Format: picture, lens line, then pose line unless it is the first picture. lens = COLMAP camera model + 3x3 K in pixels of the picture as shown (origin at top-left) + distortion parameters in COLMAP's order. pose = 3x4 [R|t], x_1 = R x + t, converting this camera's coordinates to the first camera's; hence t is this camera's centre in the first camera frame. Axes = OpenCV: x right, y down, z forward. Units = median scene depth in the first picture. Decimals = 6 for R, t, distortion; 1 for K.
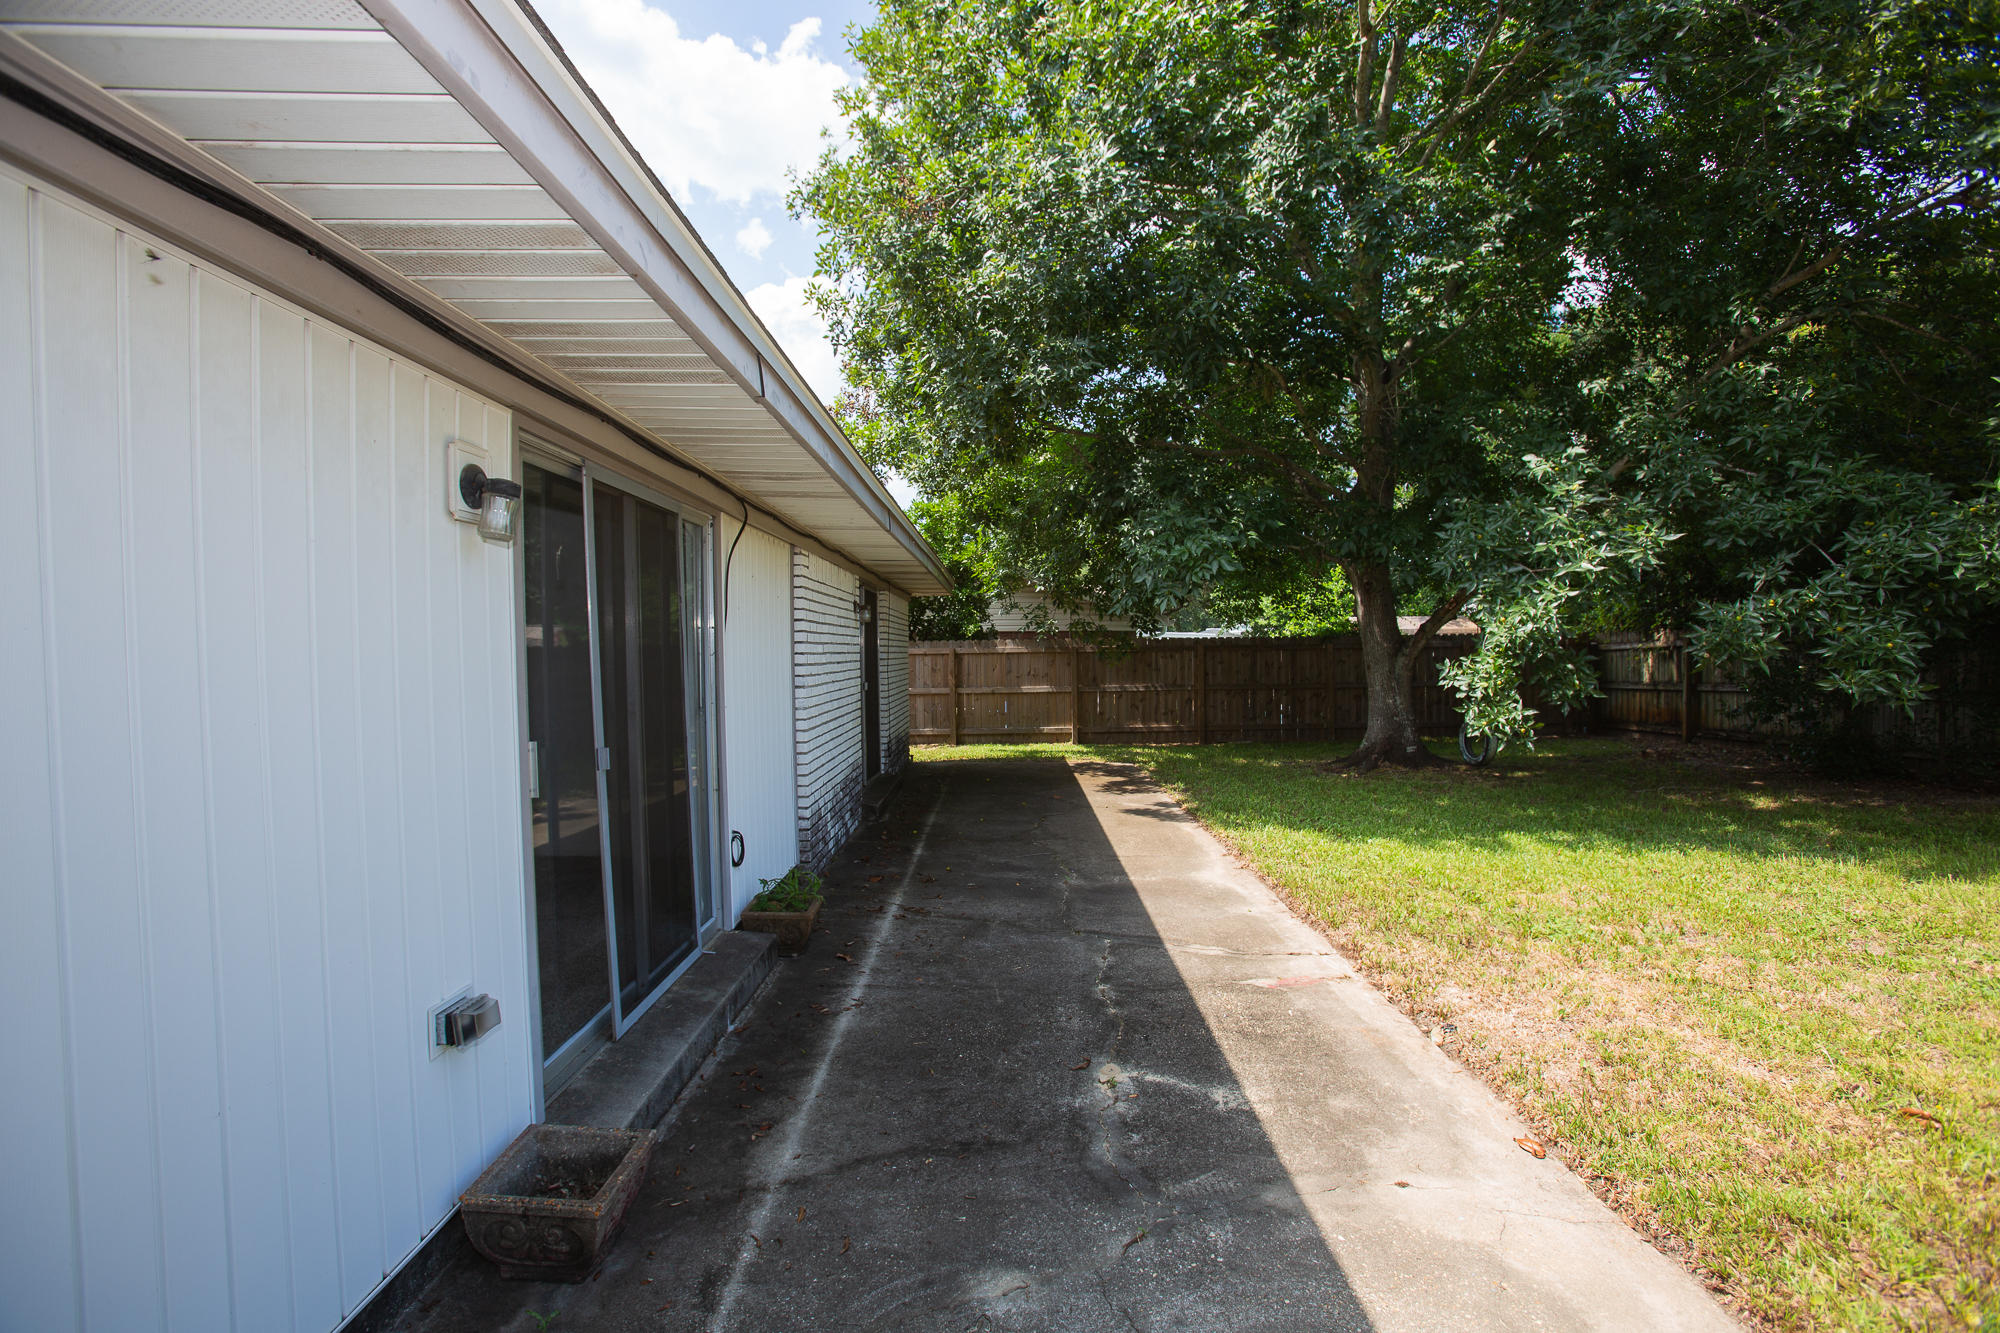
lens RADIAL K [[923.4, 0, 994.7], [0, 923.4, 666.3], [0, 0, 1]] dist [-0.040893, 0.003009]
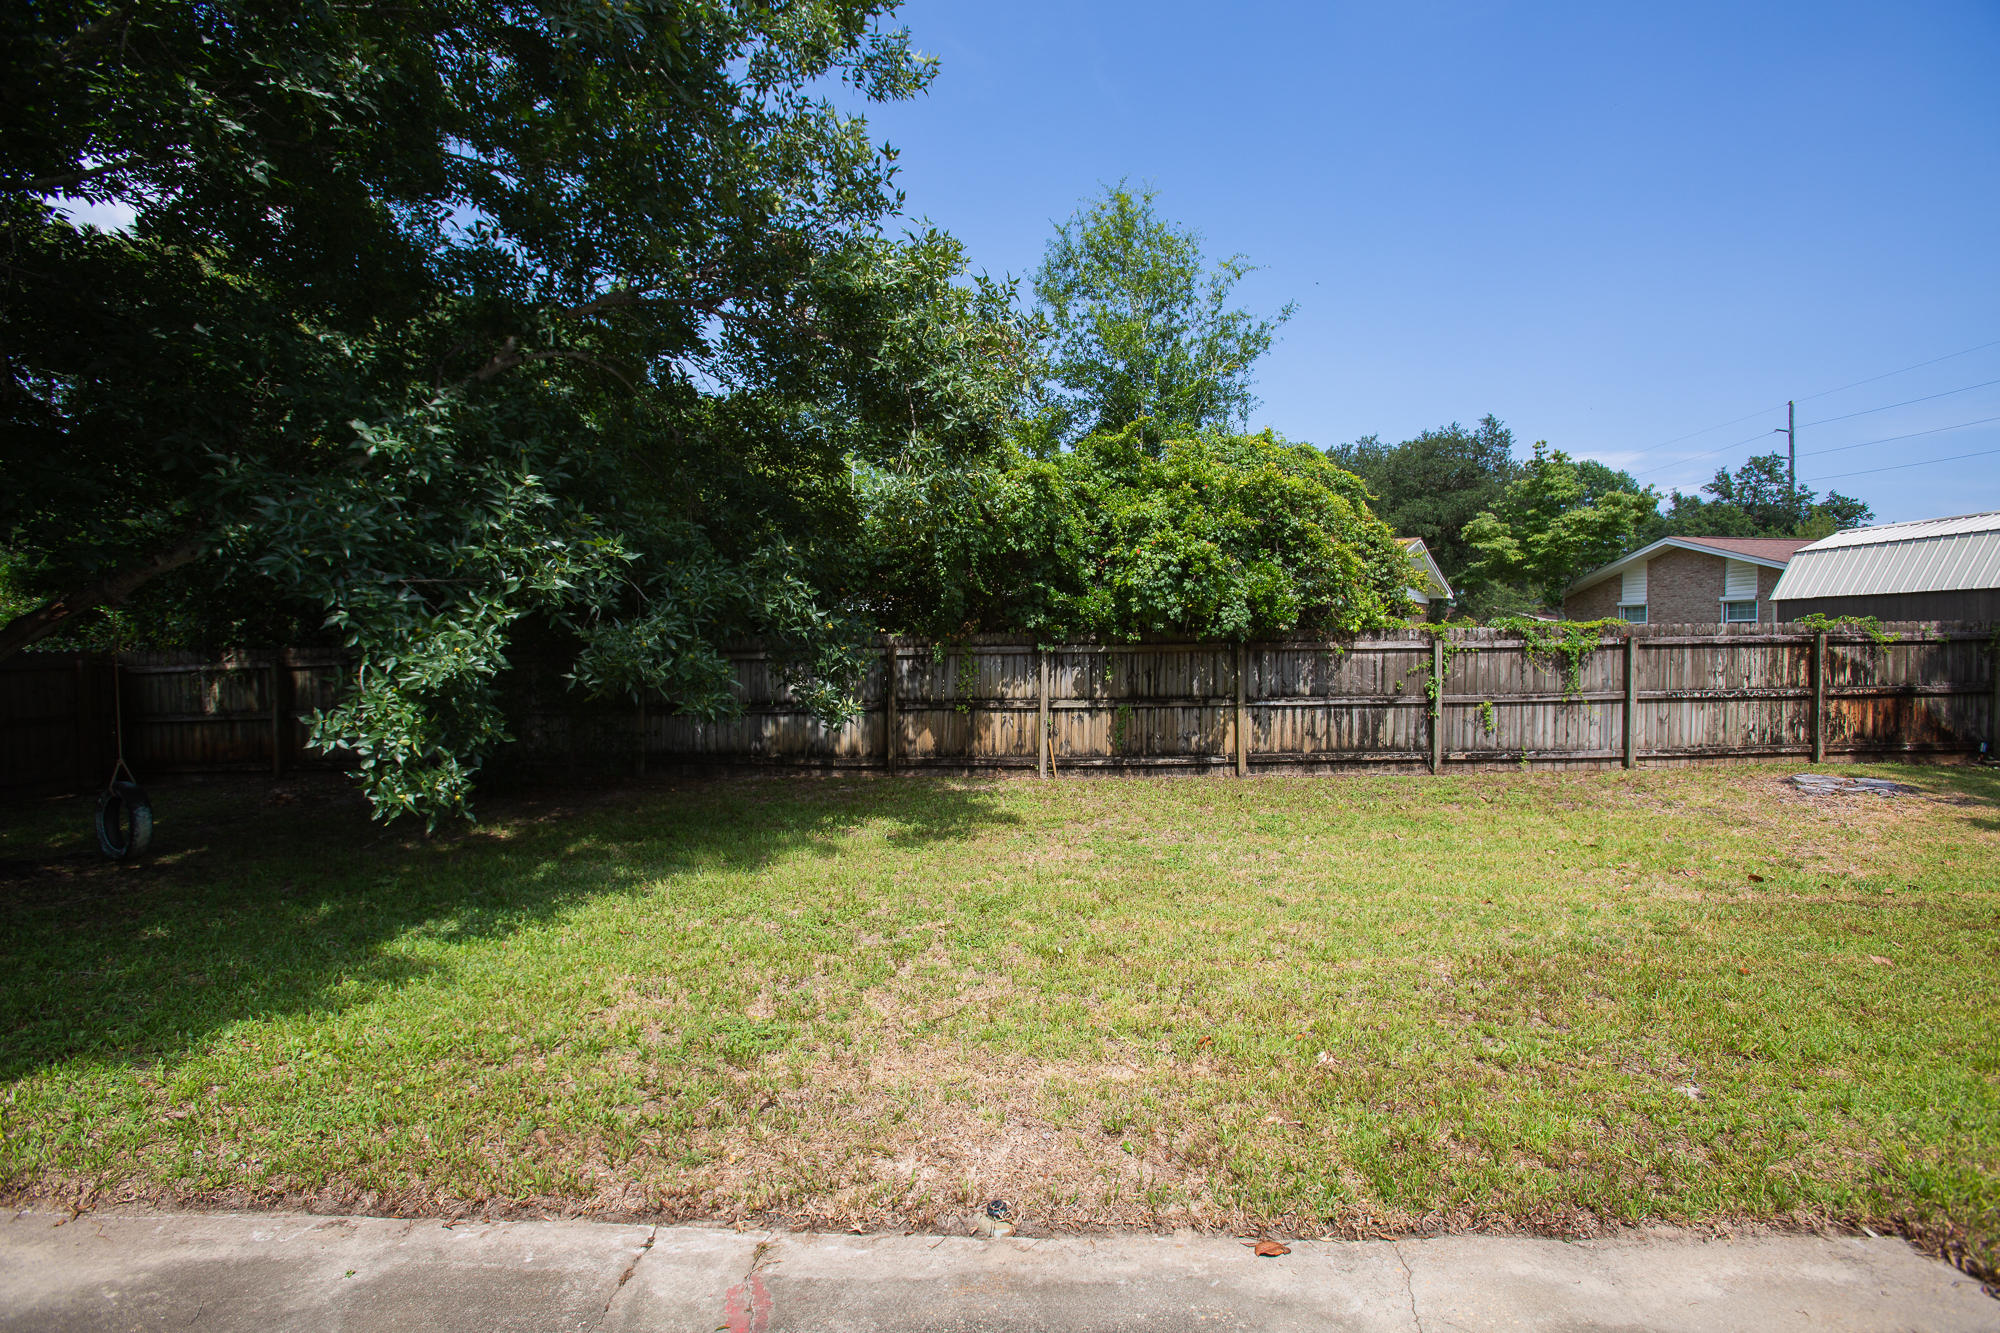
lens RADIAL K [[923.4, 0, 998.8], [0, 923.4, 656.5], [0, 0, 1]] dist [-0.040893, 0.003009]
pose [[0.016968, -0.007376, 0.999829, -0.179190], [0.027012, 0.999611, 0.006916, -0.048535], [-0.999491, 0.026890, 0.017160, 0.658840]]
